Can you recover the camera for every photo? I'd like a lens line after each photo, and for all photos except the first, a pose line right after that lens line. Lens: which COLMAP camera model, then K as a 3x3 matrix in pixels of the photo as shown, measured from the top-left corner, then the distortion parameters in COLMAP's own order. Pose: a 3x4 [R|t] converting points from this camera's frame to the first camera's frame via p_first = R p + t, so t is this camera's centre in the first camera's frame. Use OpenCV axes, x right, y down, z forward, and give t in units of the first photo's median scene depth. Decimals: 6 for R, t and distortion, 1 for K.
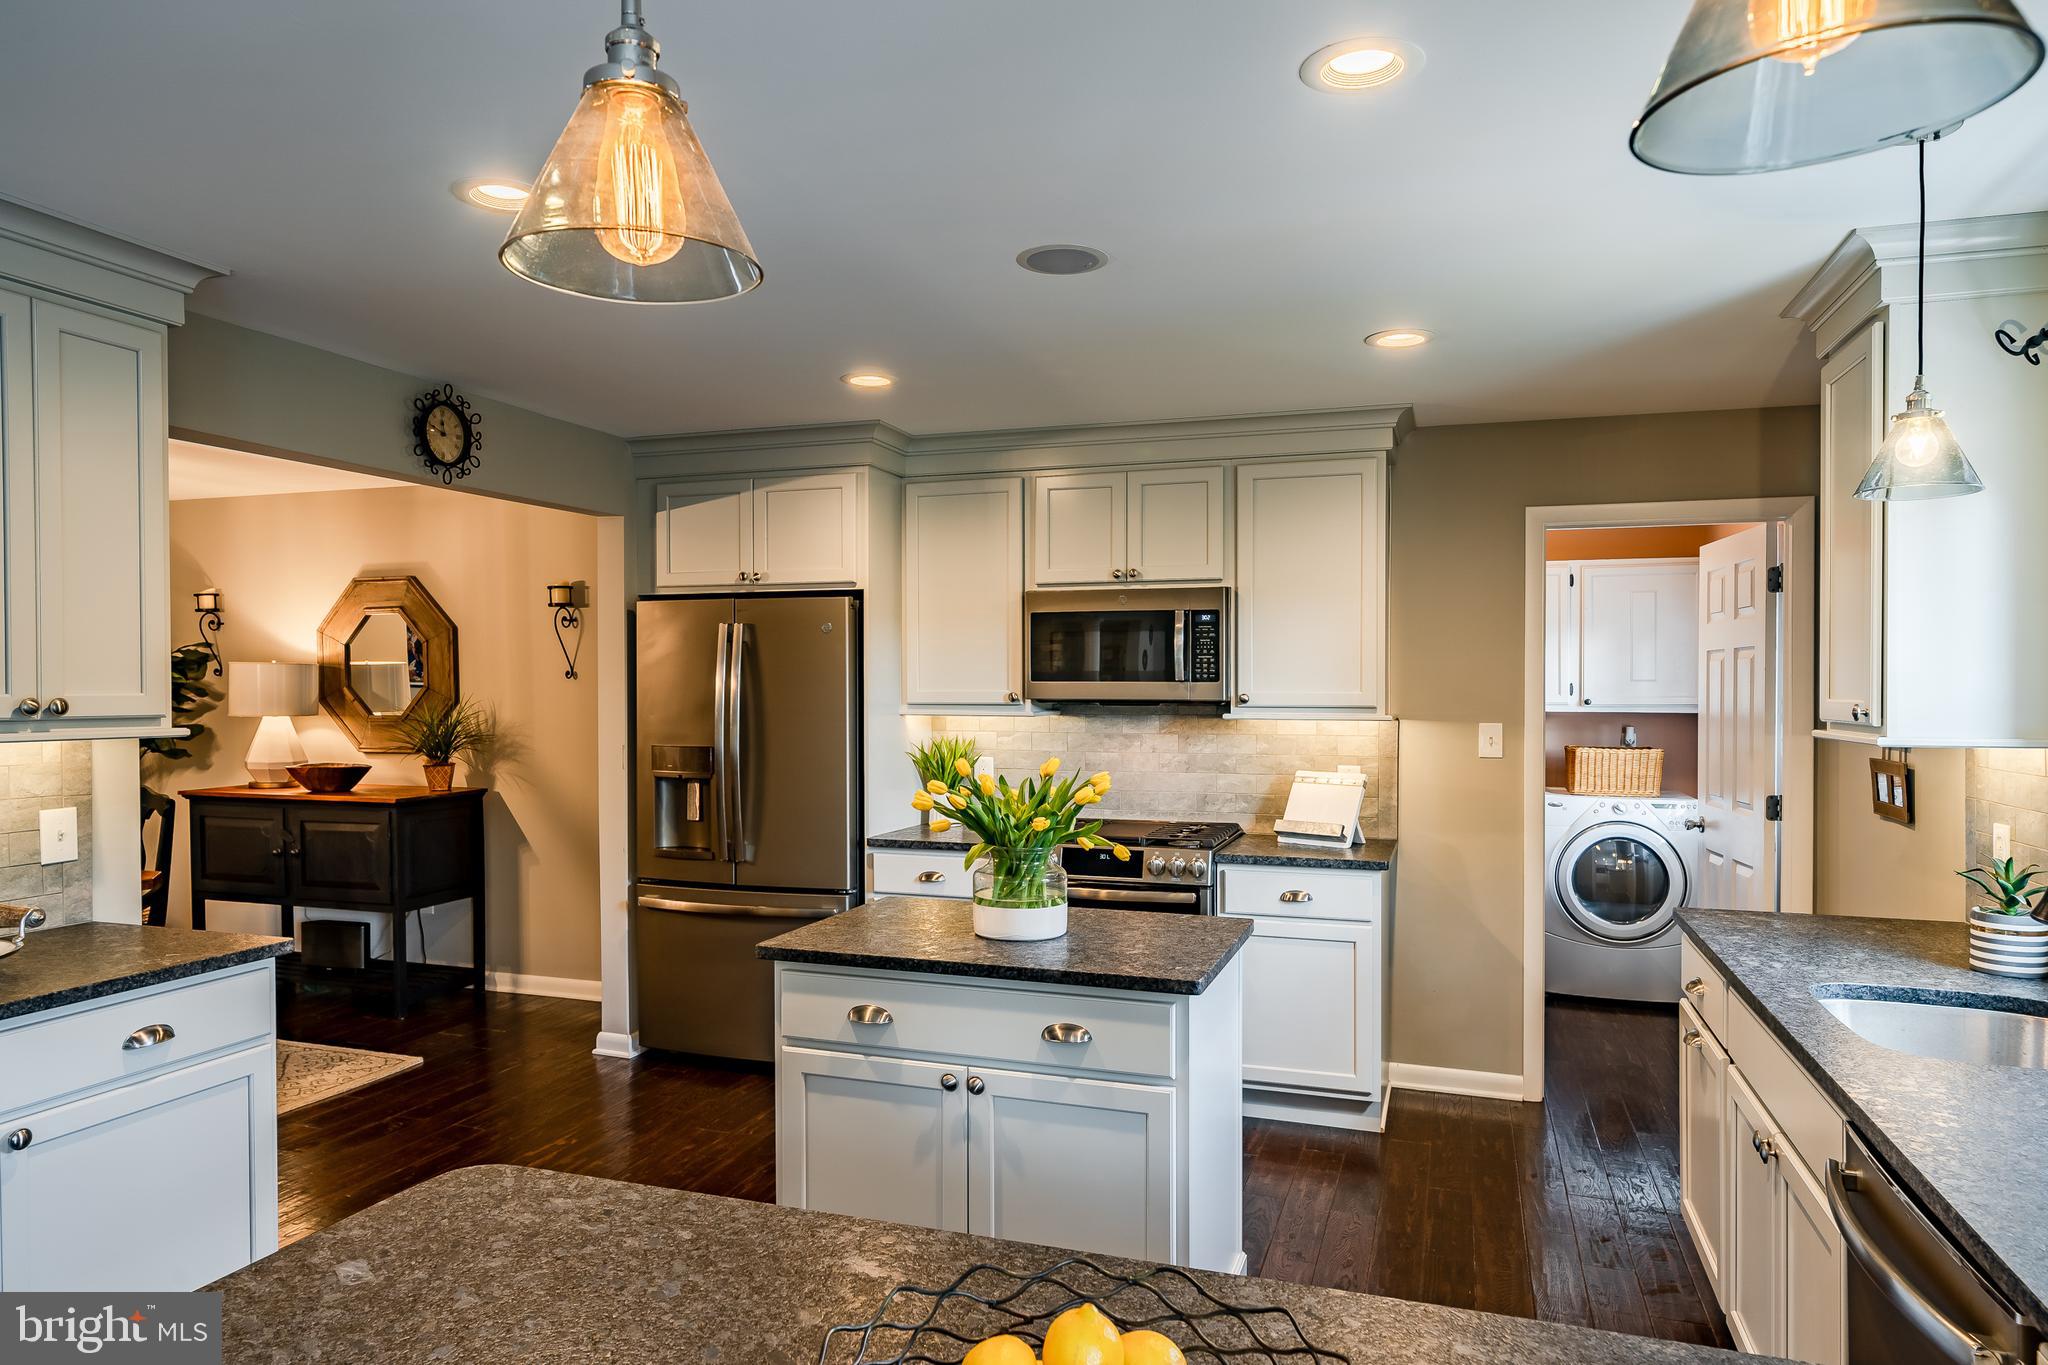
lens RADIAL K [[1274.6, 0, 1024.8], [0, 1274.6, 686.9], [0, 0, 1]] dist [0.007318, 0.000913]
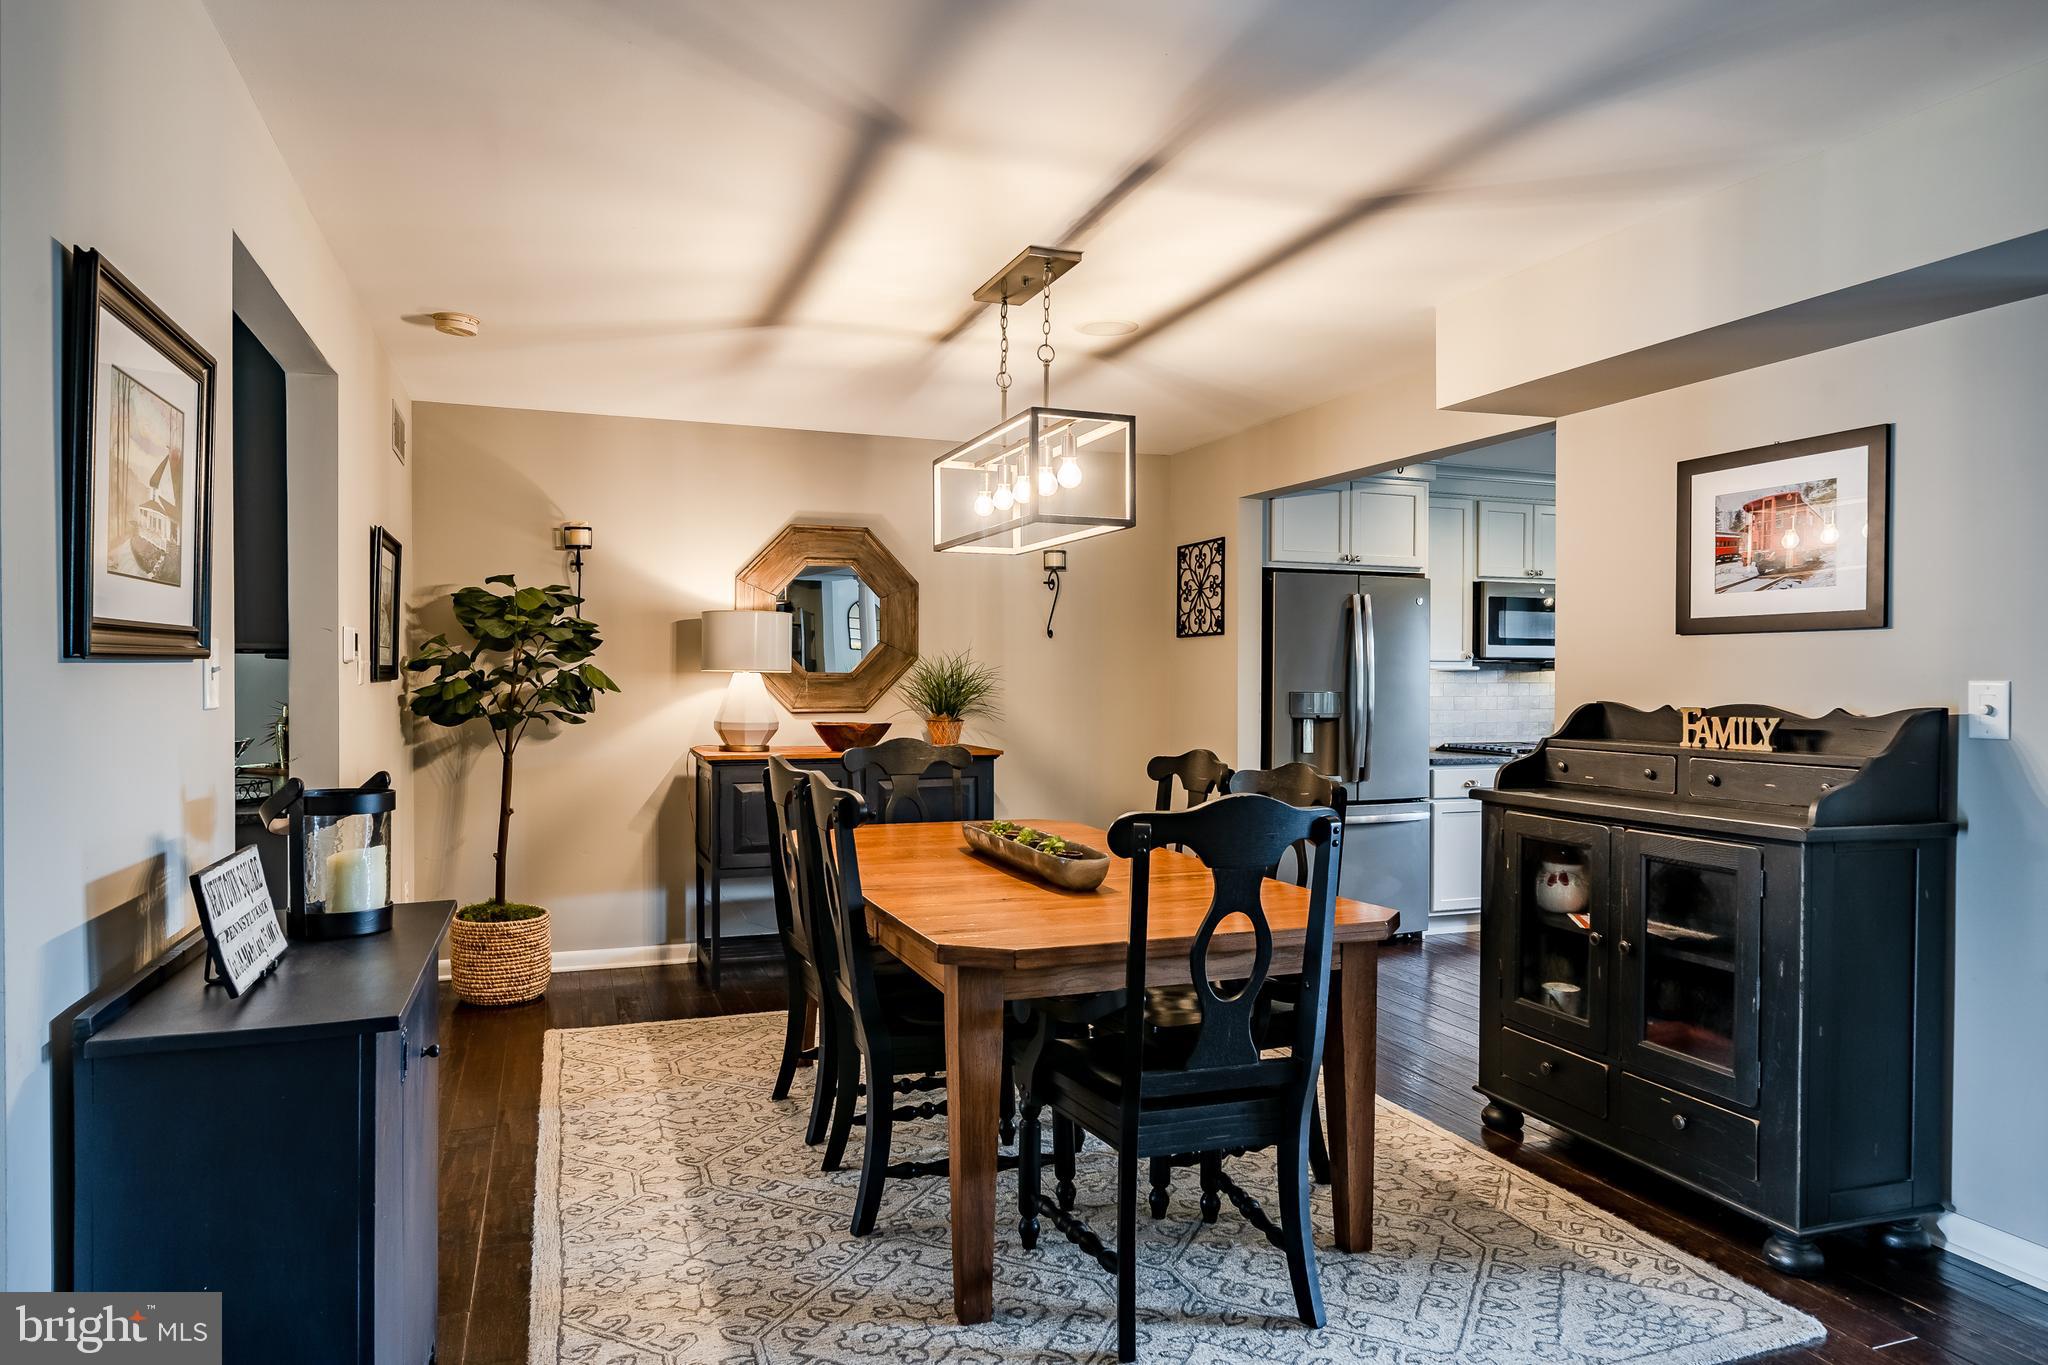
lens RADIAL K [[1274.6, 0, 1023.7], [0, 1274.6, 678.8], [0, 0, 1]] dist [0.007318, 0.000913]
pose [[0.772803, 0.001702, 0.634644, -1.225239], [-0.005855, 0.999973, 0.004448, 0.028323], [-0.634619, -0.007153, 0.772792, 0.209446]]
